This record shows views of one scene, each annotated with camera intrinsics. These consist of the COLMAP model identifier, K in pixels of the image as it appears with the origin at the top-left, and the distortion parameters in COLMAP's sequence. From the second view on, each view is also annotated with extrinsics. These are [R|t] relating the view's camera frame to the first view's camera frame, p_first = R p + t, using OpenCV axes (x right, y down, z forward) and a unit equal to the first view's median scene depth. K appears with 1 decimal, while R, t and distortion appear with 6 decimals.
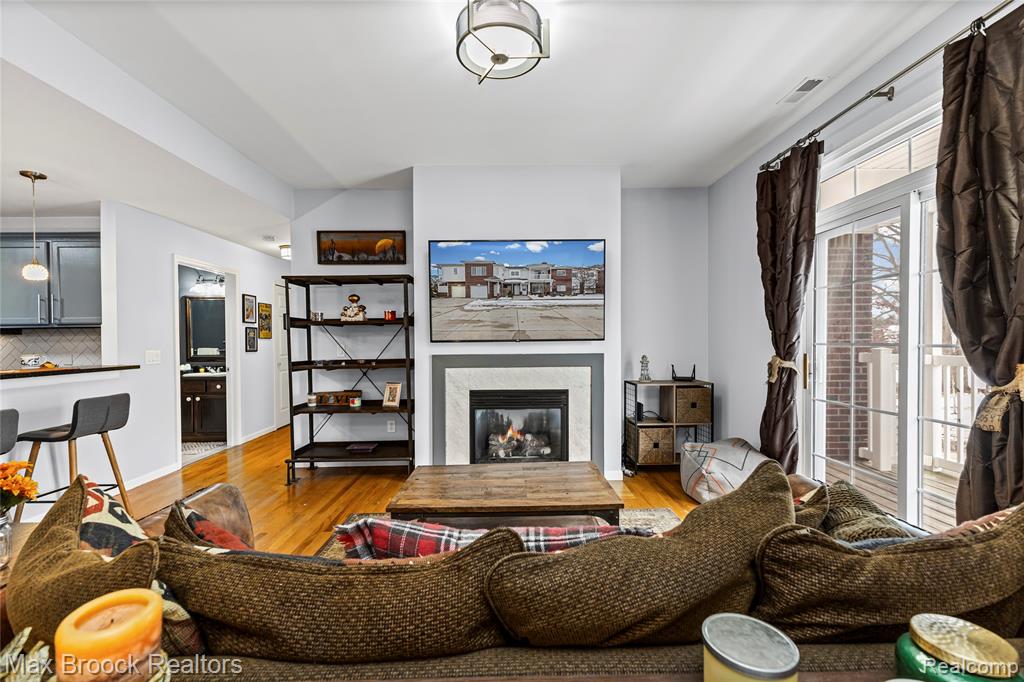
lens RADIAL K [[439.3, 0, 515.8], [0, 439.3, 343.2], [0, 0, 1]] dist [0.009980, -0.003613]
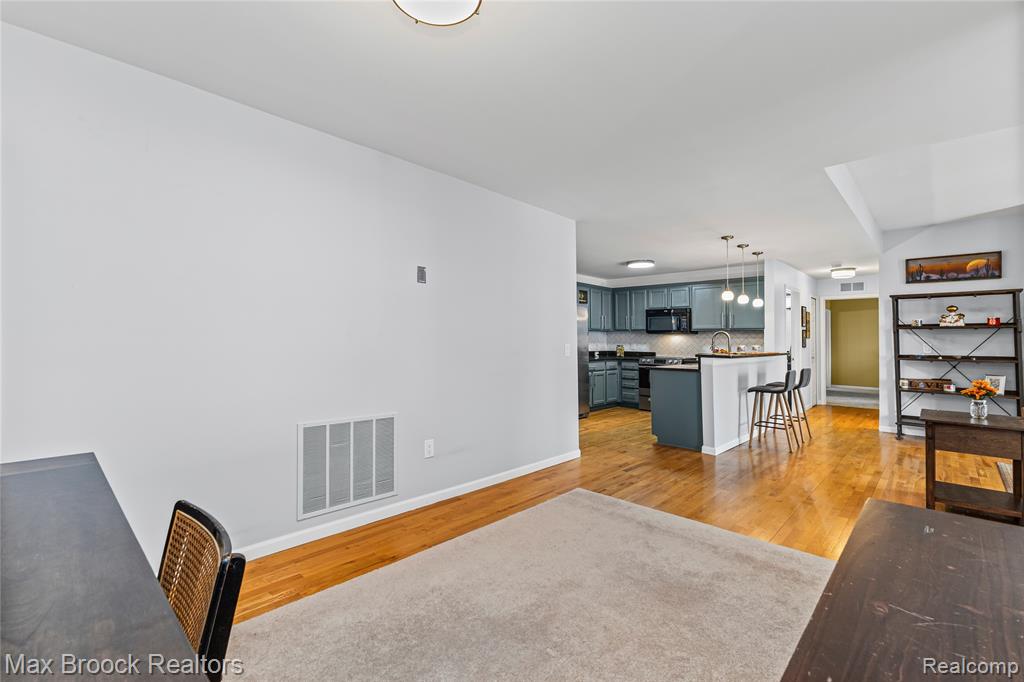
lens RADIAL K [[439.3, 0, 513.3], [0, 439.3, 329.3], [0, 0, 1]] dist [0.009980, -0.003613]
pose [[0.695095, -0.000605, -0.718918, -0.353010], [-0.023141, 0.999463, -0.023216, 0.022645], [0.718546, 0.032773, 0.694707, -0.919677]]
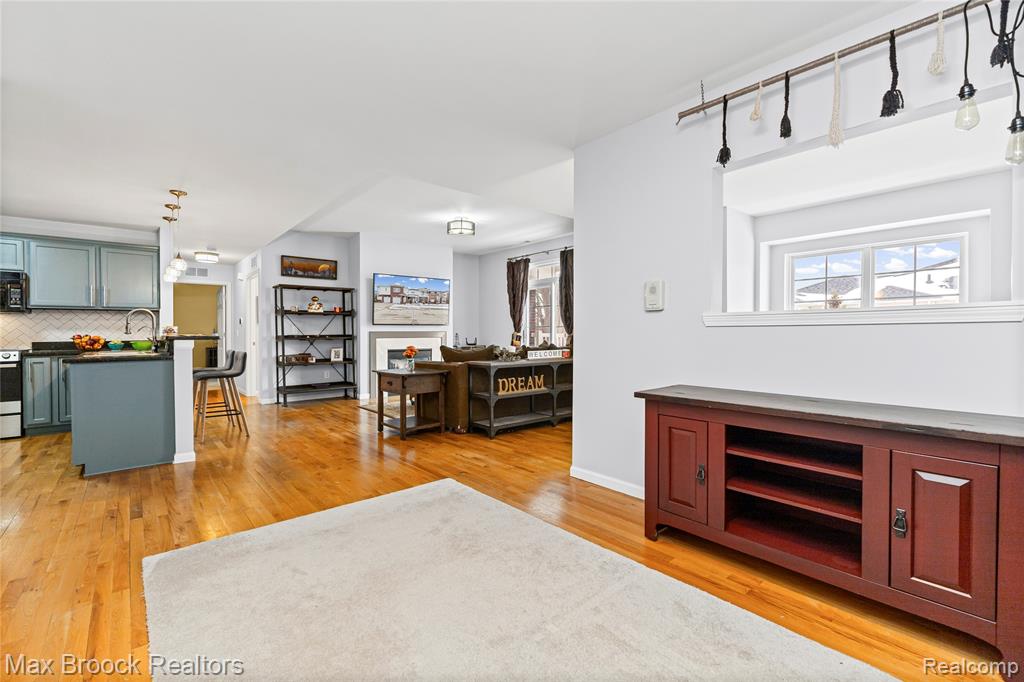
lens RADIAL K [[439.3, 0, 511.9], [0, 439.3, 330.1], [0, 0, 1]] dist [0.009980, -0.003613]
pose [[0.776415, 0.009159, 0.630156, -0.915079], [0.003307, 0.999821, -0.018606, 0.058571], [-0.630214, 0.016530, 0.776246, -0.880951]]
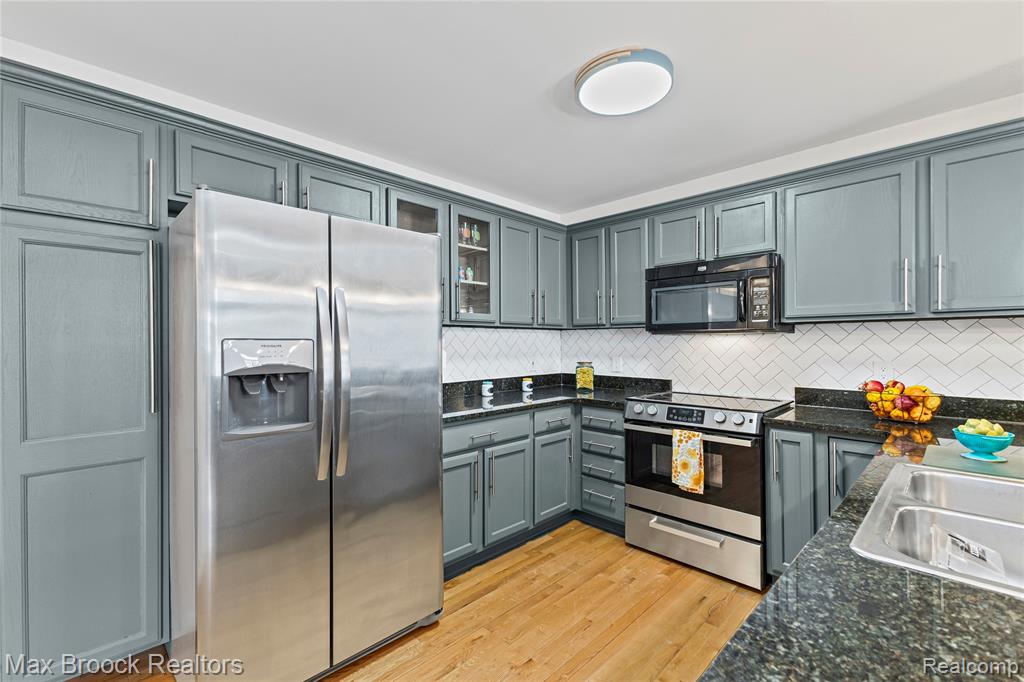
lens RADIAL K [[439.3, 0, 510.3], [0, 439.3, 344.5], [0, 0, 1]] dist [0.009980, -0.003613]
pose [[0.672492, 0.011311, -0.740018, -0.987743], [-0.016511, 0.999864, 0.000279, 0.004235], [0.739920, 0.012031, 0.672587, 0.257438]]
